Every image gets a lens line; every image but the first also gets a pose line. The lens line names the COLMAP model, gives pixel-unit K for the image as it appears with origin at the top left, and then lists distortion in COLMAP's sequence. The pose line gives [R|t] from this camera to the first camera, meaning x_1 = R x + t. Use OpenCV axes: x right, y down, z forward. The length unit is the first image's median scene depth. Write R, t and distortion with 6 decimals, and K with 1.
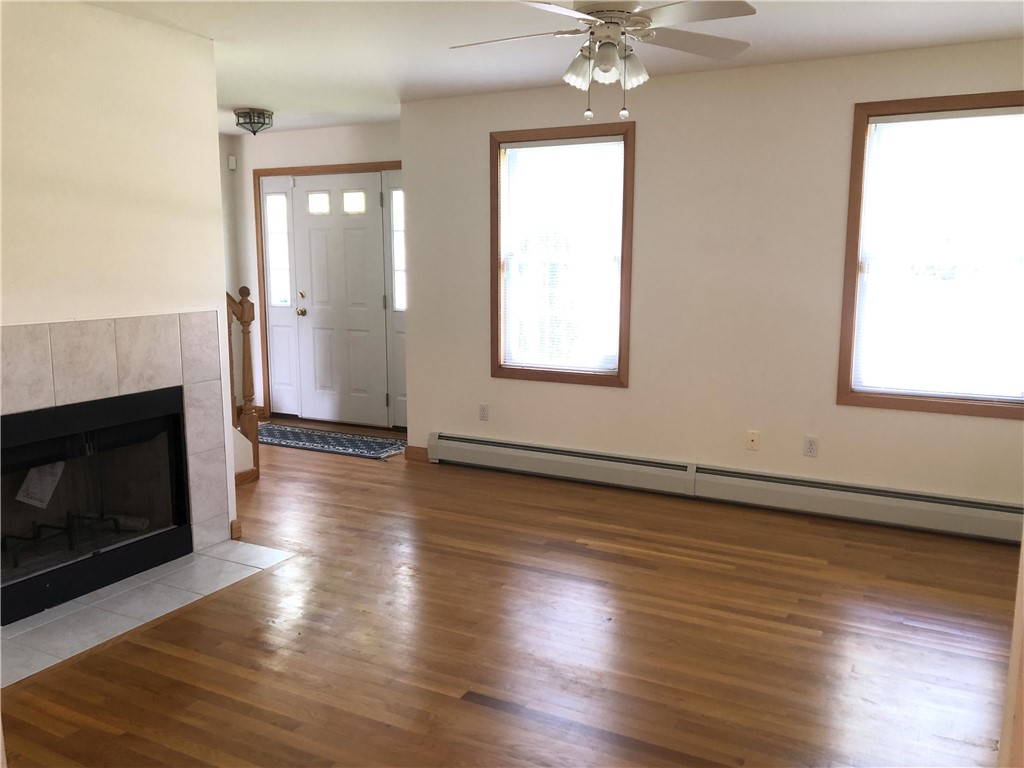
lens RADIAL K [[845.4, 0, 524.0], [0, 845.4, 379.9], [0, 0, 1]] dist [0.071090, -0.055478]
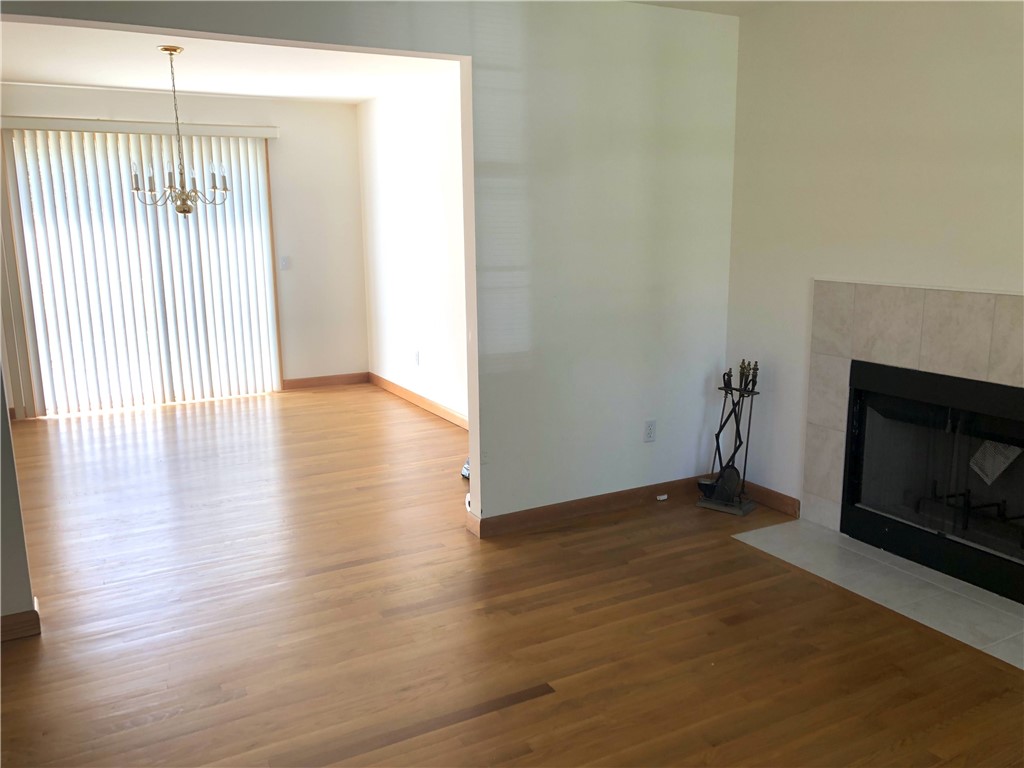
lens RADIAL K [[845.4, 0, 512.4], [0, 845.4, 385.3], [0, 0, 1]] dist [0.071090, -0.055478]
pose [[-0.553957, 0.165994, -0.815829, 0.536959], [-0.115953, 0.954989, 0.273041, -0.168183], [0.824431, 0.245851, -0.509775, 1.082111]]
